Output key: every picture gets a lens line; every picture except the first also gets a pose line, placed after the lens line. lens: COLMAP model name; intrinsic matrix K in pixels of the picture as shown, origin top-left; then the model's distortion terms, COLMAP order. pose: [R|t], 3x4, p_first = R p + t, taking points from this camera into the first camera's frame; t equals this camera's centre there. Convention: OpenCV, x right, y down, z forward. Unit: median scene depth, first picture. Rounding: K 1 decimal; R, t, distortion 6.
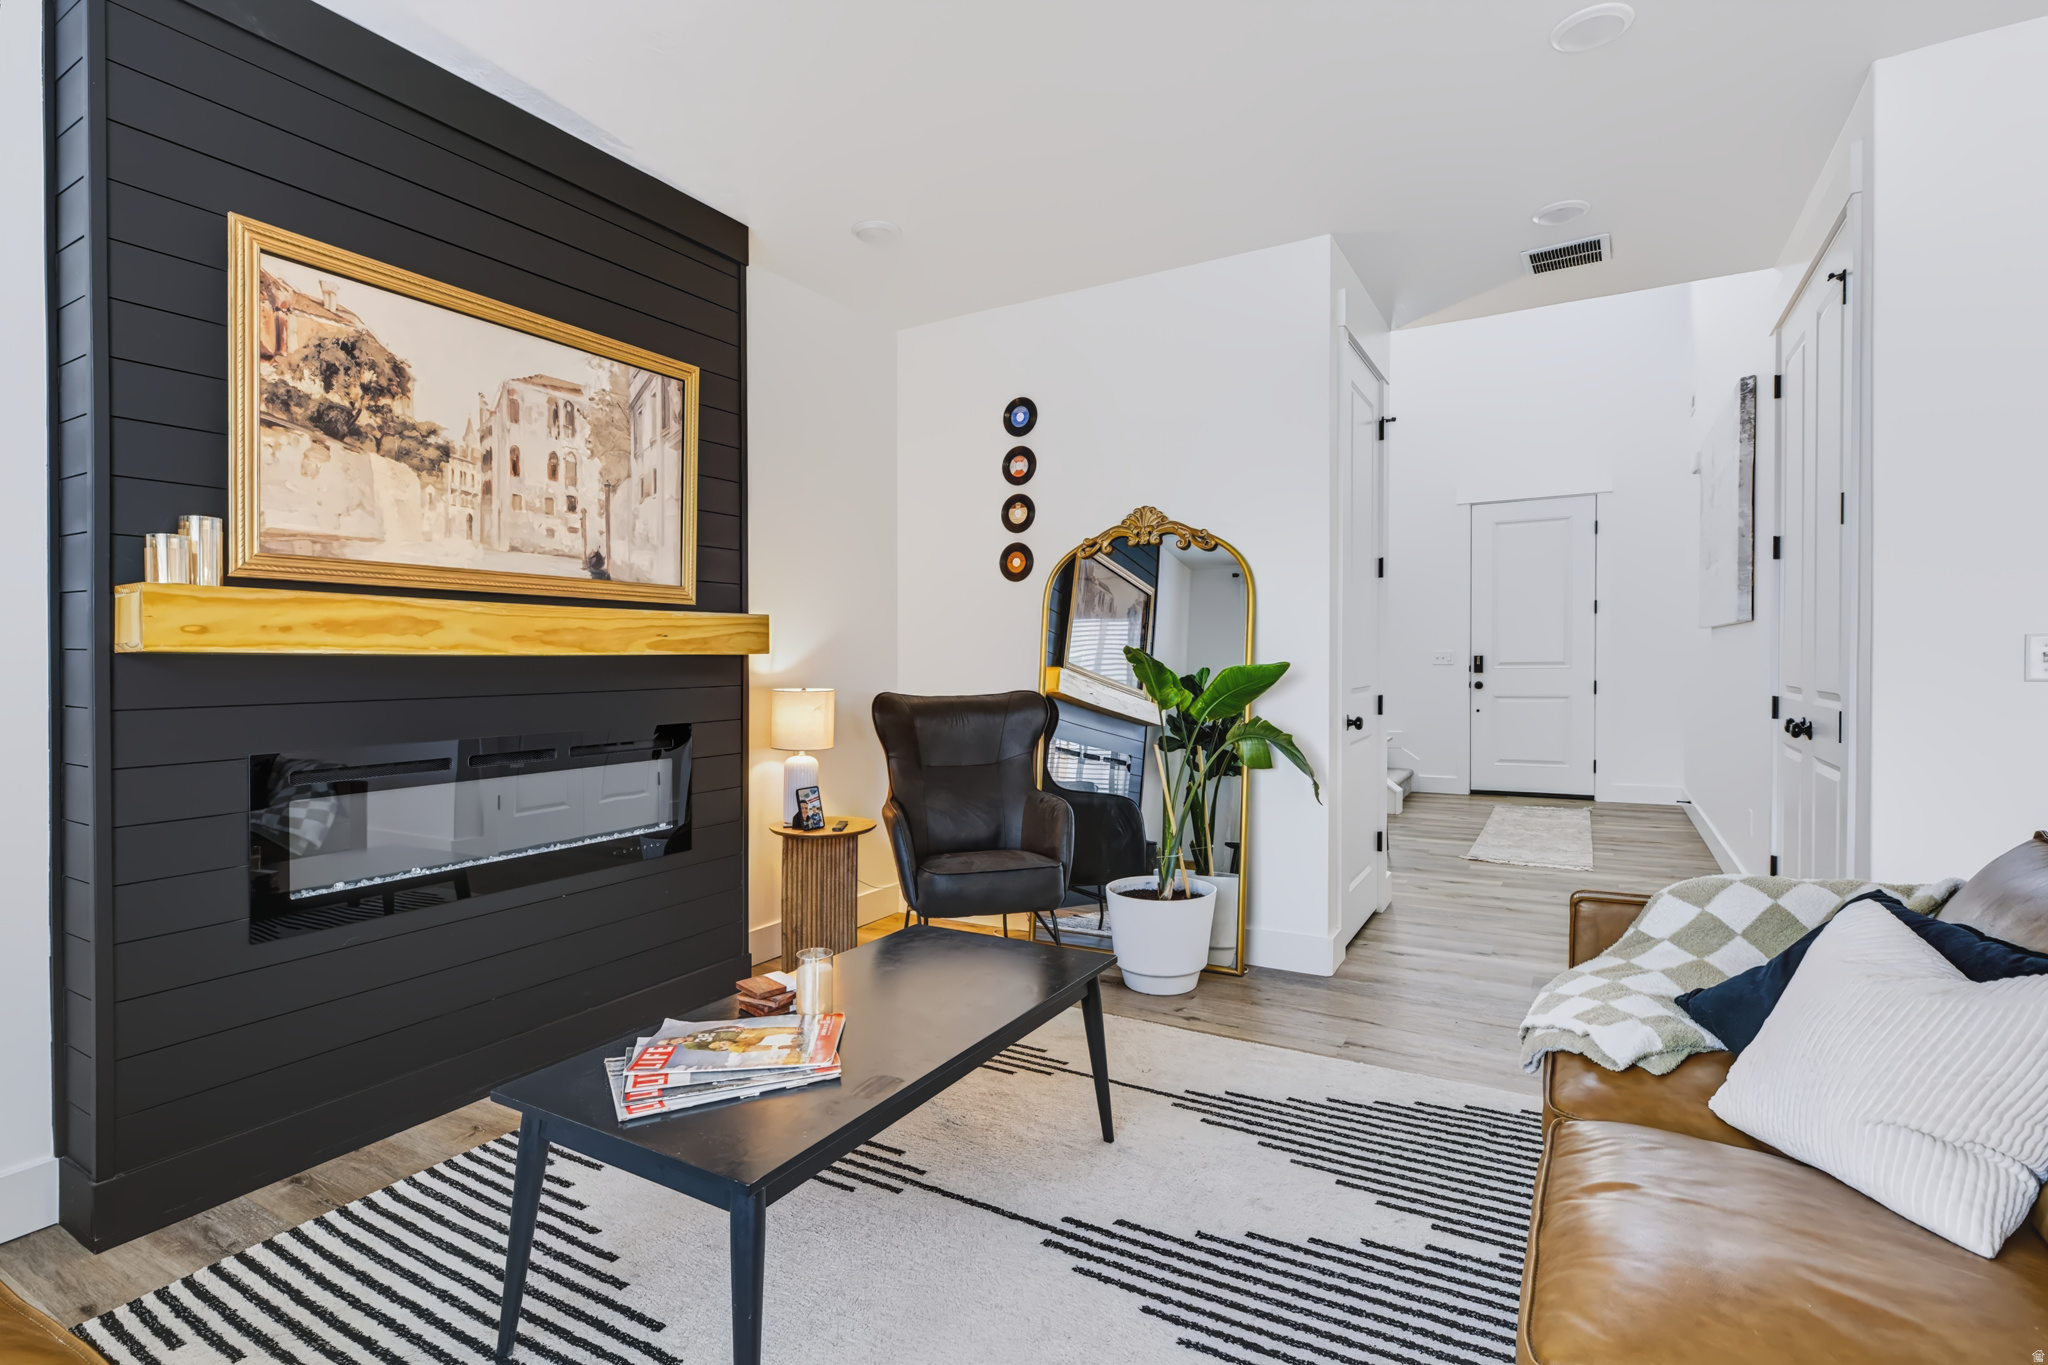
lens RADIAL K [[974.3, 0, 1010.0], [0, 974.3, 674.5], [0, 0, 1]] dist [0.002134, 0.001085]
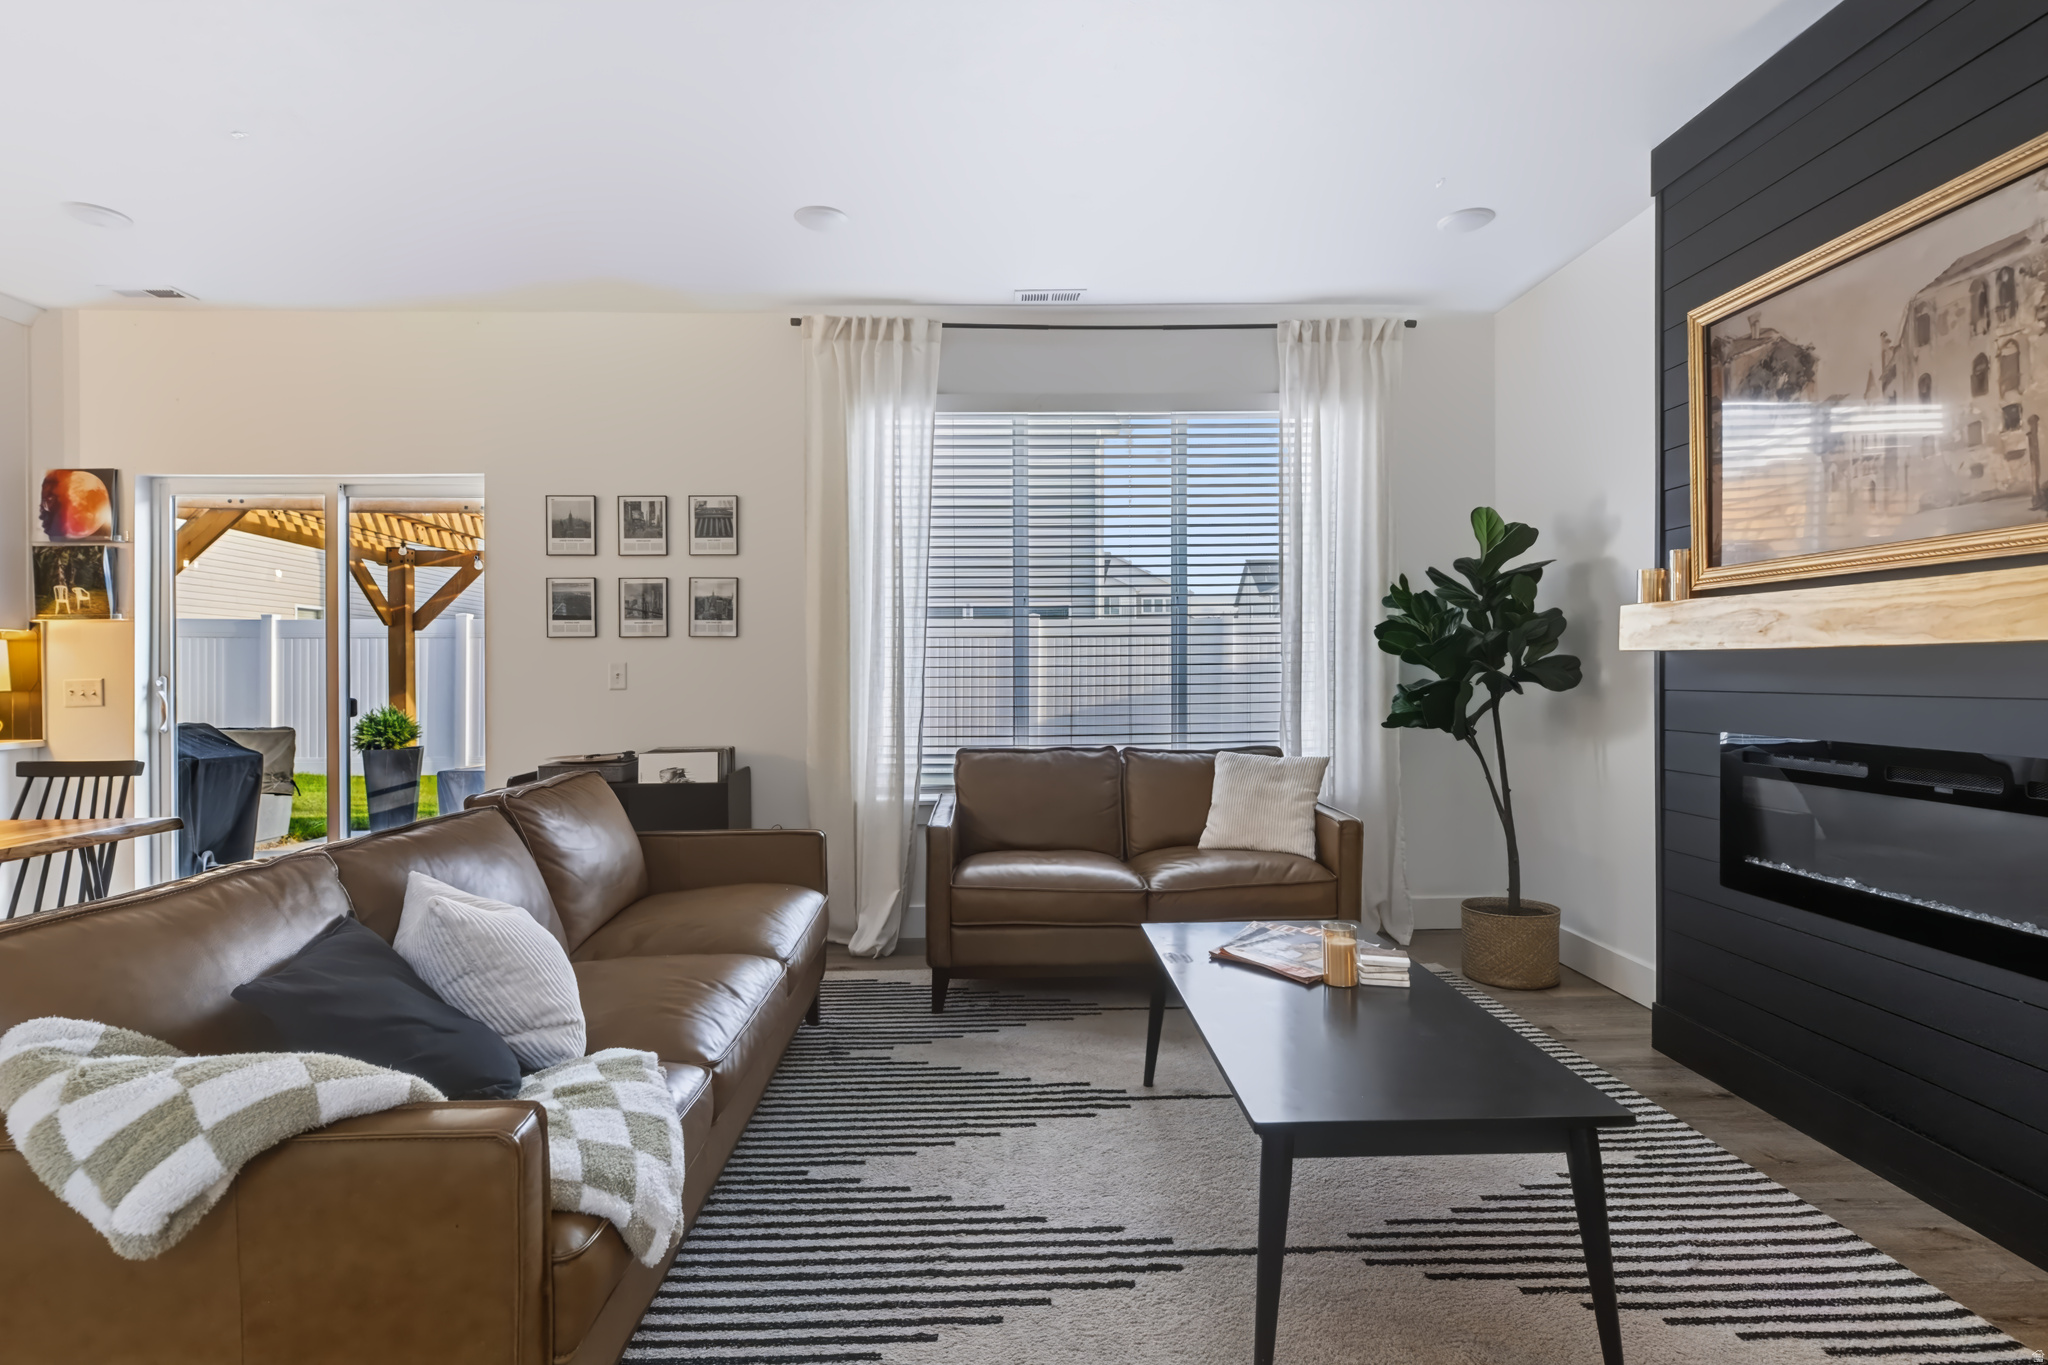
lens RADIAL K [[974.3, 0, 1014.6], [0, 974.3, 669.1], [0, 0, 1]] dist [0.002134, 0.001085]
pose [[-0.840435, -0.001475, -0.541910, 0.505292], [-0.008866, 0.999900, 0.011029, -0.003692], [0.541840, 0.014074, -0.840364, 1.240113]]
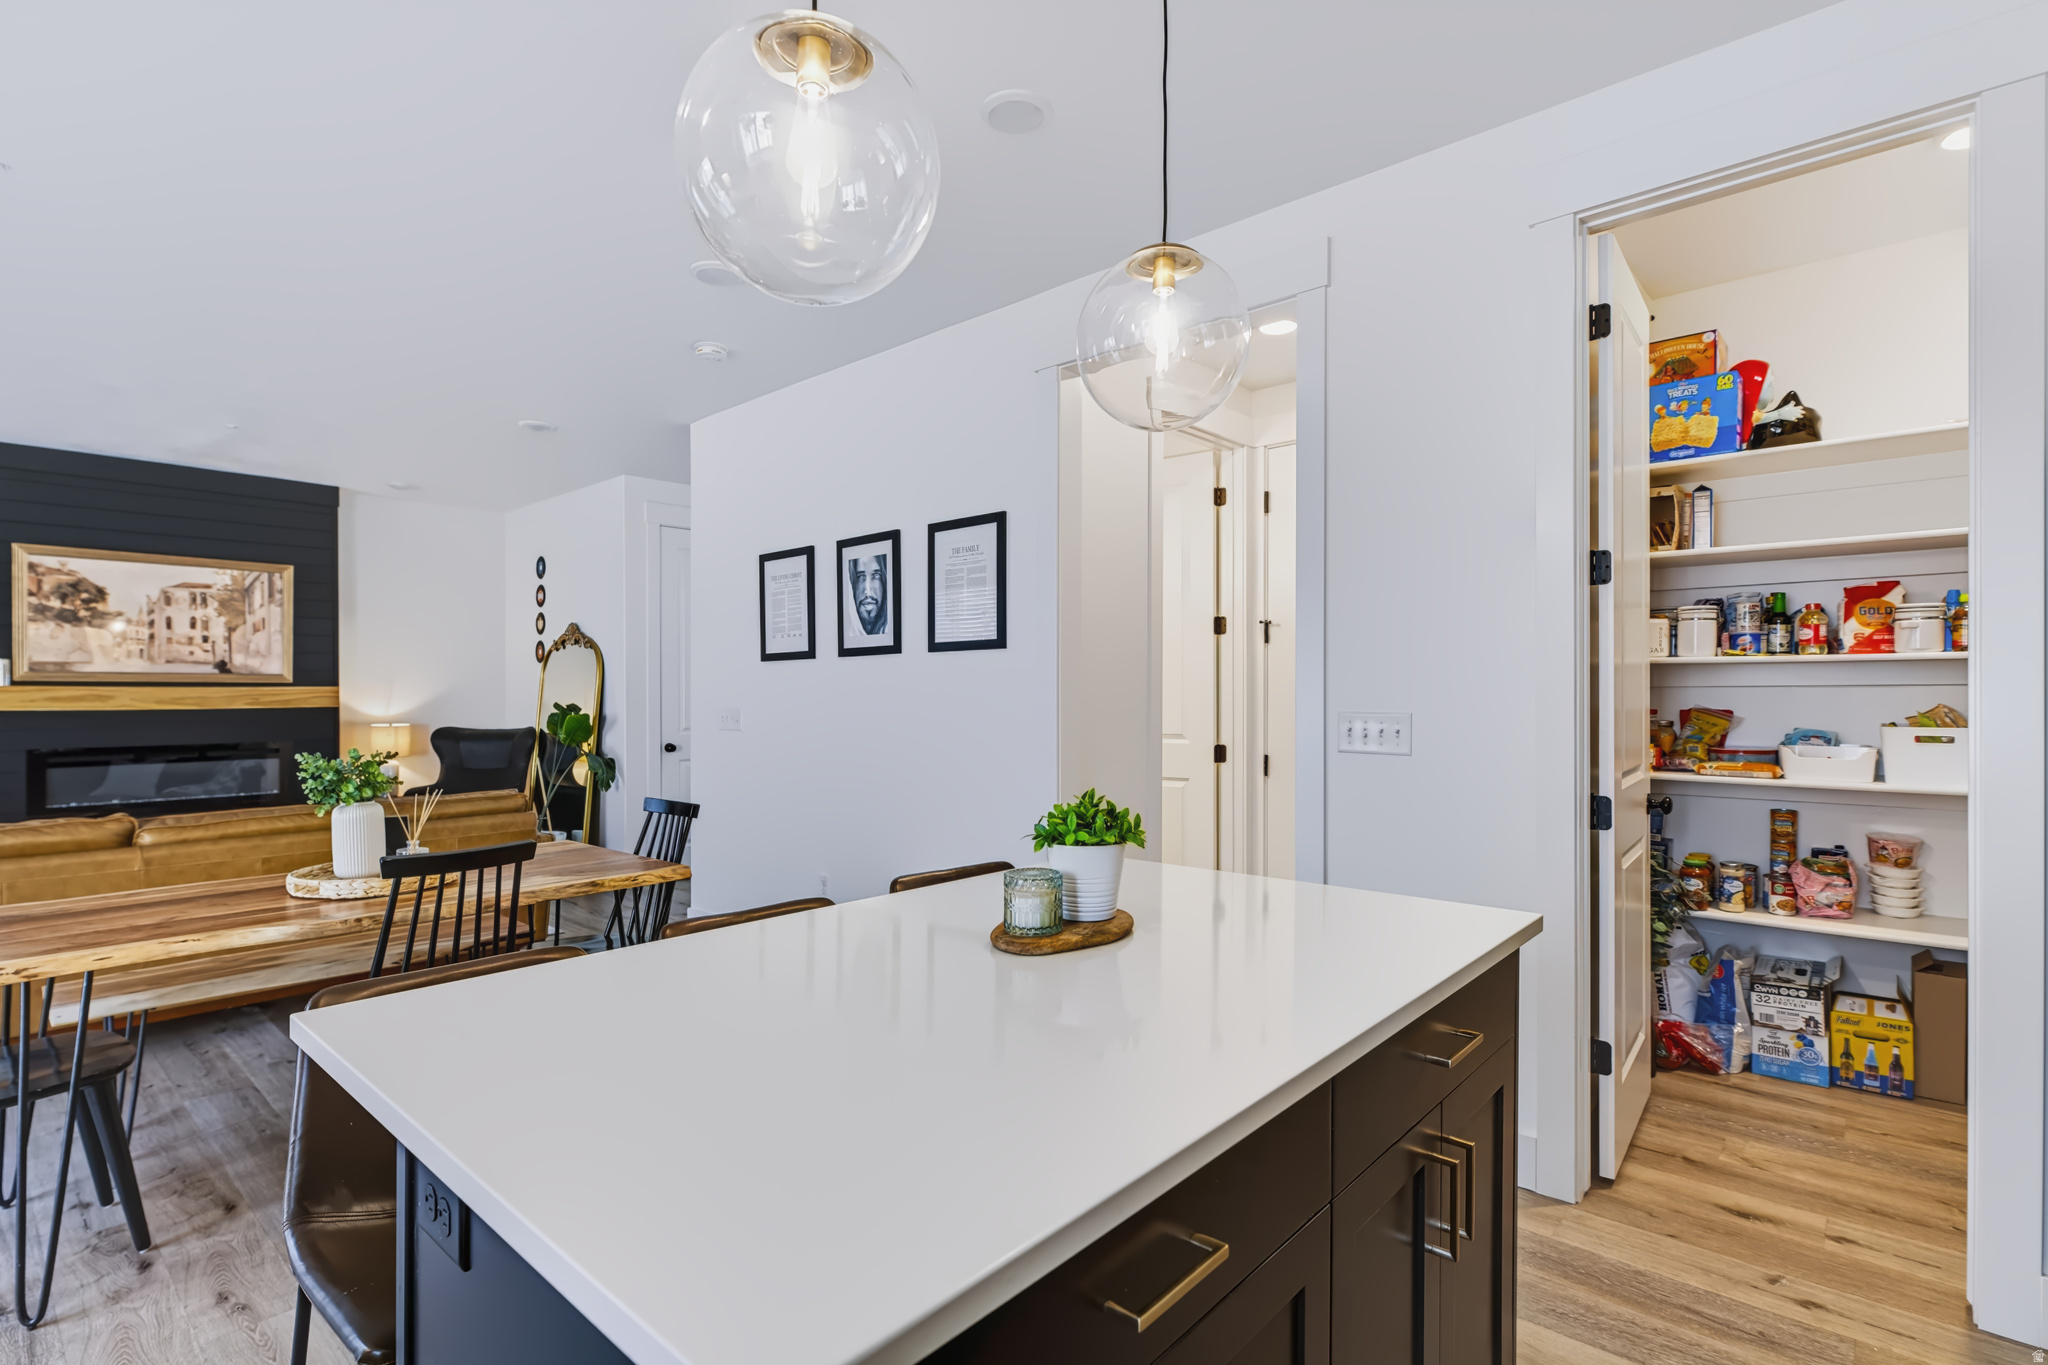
lens RADIAL K [[974.3, 0, 1033.6], [0, 974.3, 702.0], [0, 0, 1]] dist [0.002134, 0.001085]
pose [[0.980422, 0.001633, -0.196902, 1.855653], [-0.002919, 0.999976, -0.006244, -0.027736], [0.196887, 0.006696, 0.980403, -0.797491]]
